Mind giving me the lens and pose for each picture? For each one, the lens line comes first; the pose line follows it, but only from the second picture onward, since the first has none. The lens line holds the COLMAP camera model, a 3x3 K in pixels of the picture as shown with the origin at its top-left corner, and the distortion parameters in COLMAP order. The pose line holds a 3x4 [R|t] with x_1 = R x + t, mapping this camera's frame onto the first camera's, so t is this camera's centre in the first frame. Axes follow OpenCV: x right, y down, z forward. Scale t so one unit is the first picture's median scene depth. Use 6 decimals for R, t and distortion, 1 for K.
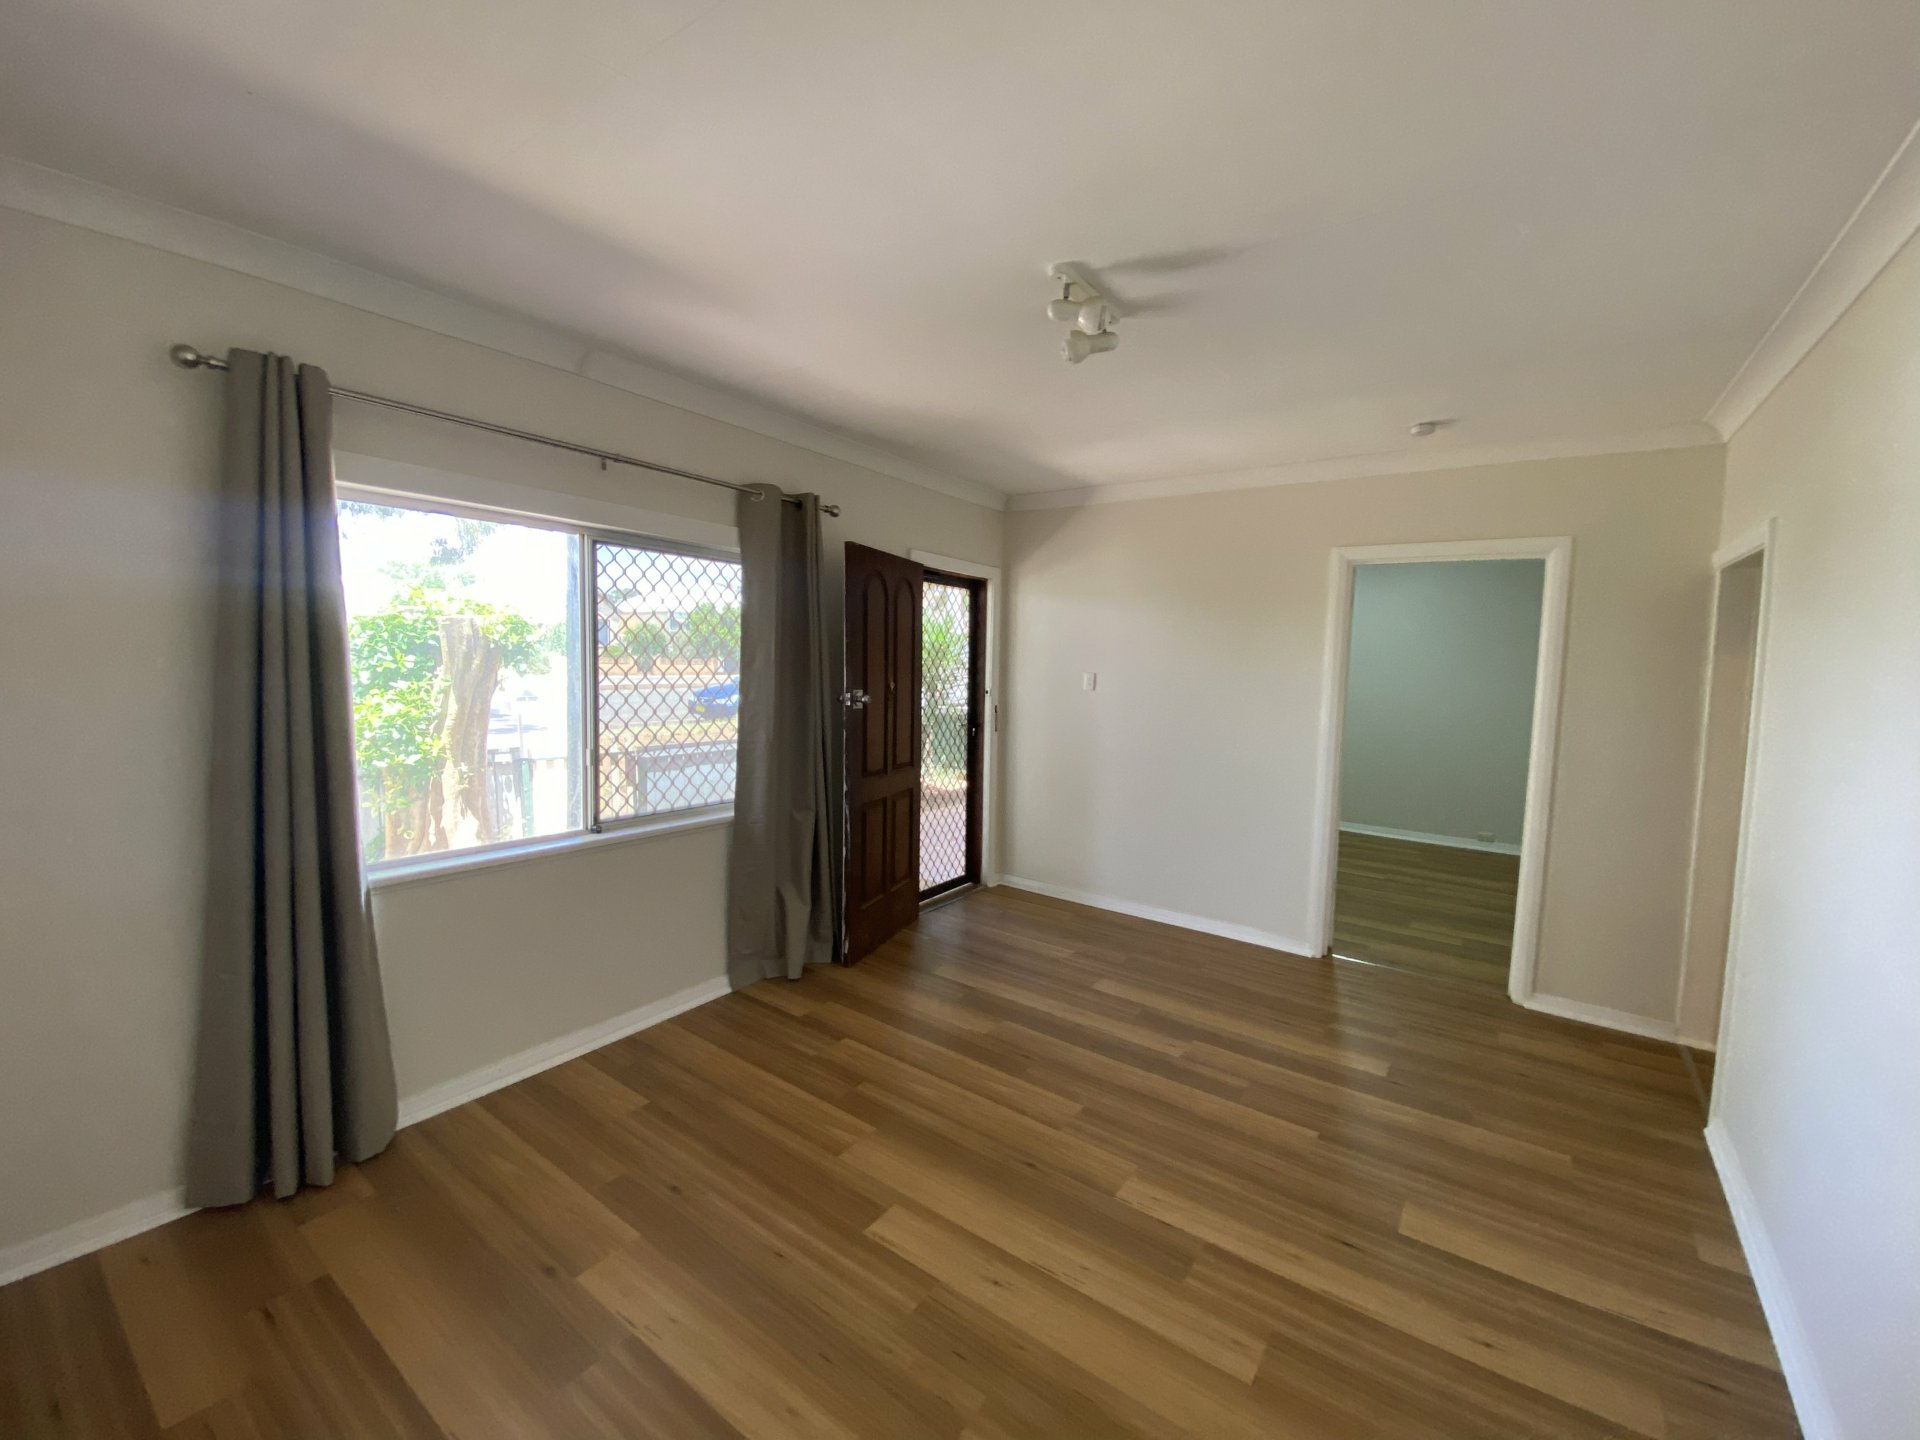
lens RADIAL K [[782.2, 0, 950.1], [0, 782.2, 719.2], [0, 0, 1]] dist [0.025405, -0.028056]
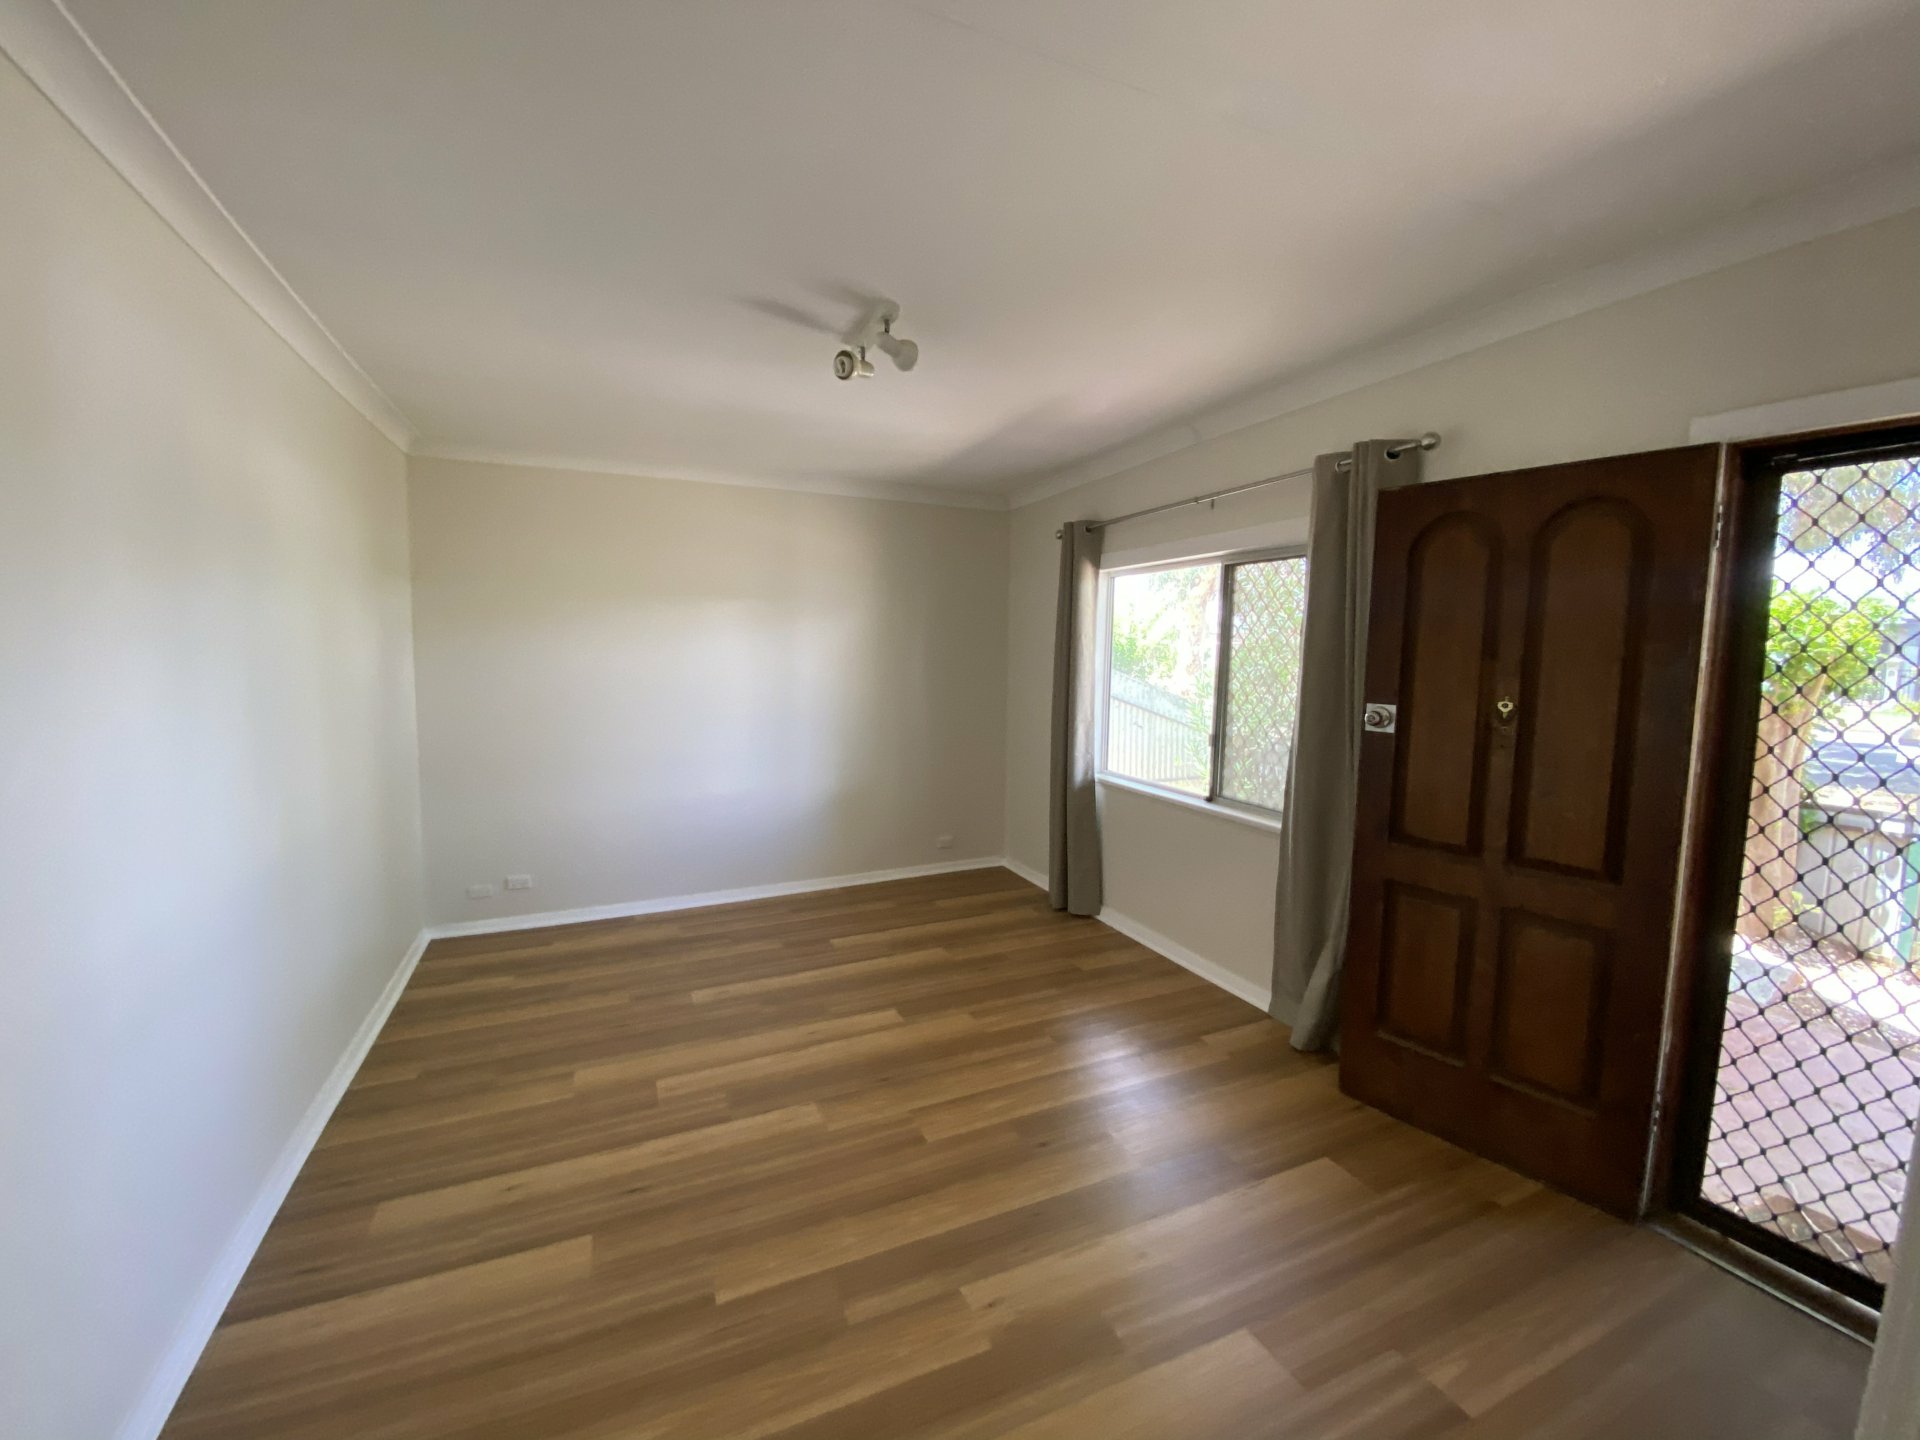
lens RADIAL K [[782.2, 0, 950.1], [0, 782.2, 719.2], [0, 0, 1]] dist [0.025405, -0.028056]
pose [[-0.512360, 0.041632, -0.857761, 0.901103], [-0.093333, 0.990208, 0.103810, -0.082461], [0.853684, 0.133245, -0.503457, 1.393327]]
